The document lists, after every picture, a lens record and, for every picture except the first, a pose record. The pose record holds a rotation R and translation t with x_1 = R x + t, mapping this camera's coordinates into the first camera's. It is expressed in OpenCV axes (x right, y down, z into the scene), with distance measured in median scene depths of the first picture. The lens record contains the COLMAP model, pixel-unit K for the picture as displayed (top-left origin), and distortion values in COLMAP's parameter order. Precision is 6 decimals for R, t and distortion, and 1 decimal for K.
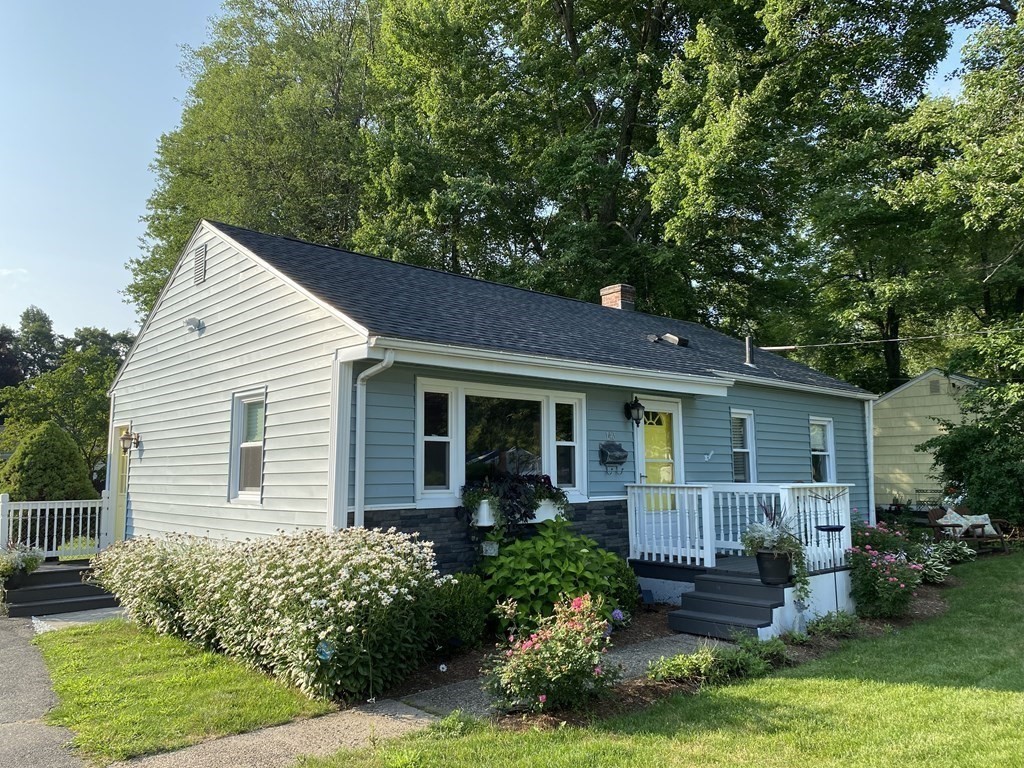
lens RADIAL K [[772.7, 0, 515.5], [0, 772.7, 388.7], [0, 0, 1]] dist [0.019799, -0.017477]
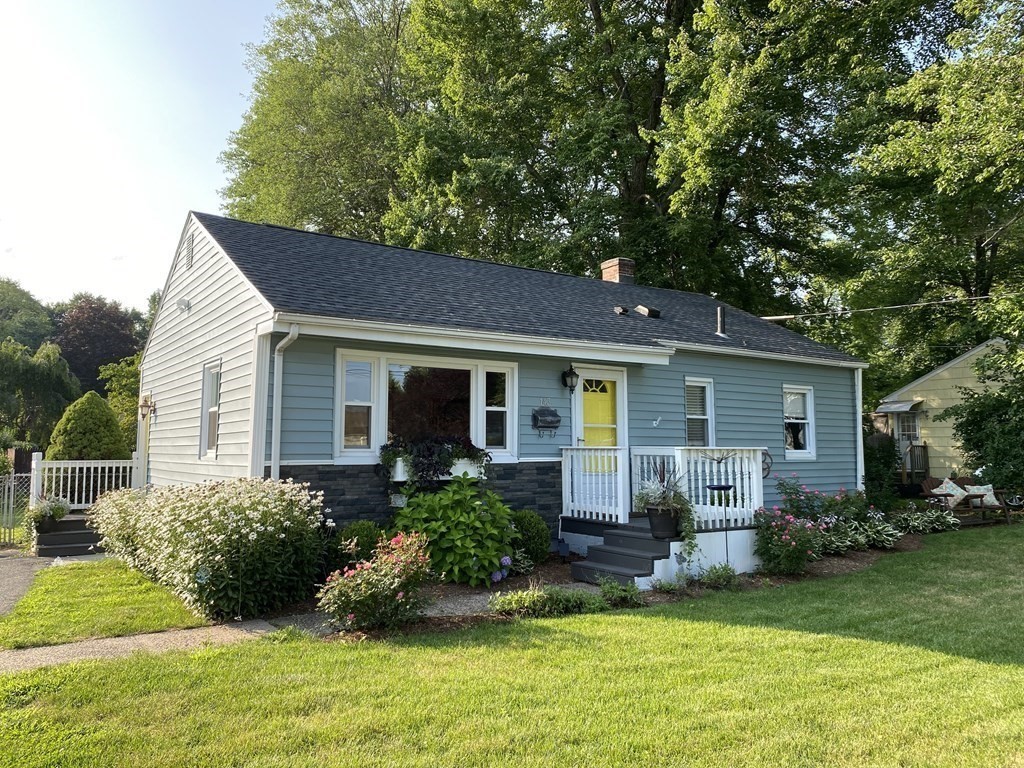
lens RADIAL K [[772.7, 0, 516.0], [0, 772.7, 378.7], [0, 0, 1]] dist [0.019799, -0.017477]
pose [[0.991264, -0.005519, -0.131780, 0.190658], [0.008096, 0.999786, 0.019027, 0.006803], [0.131647, -0.019927, 0.991096, -0.057132]]
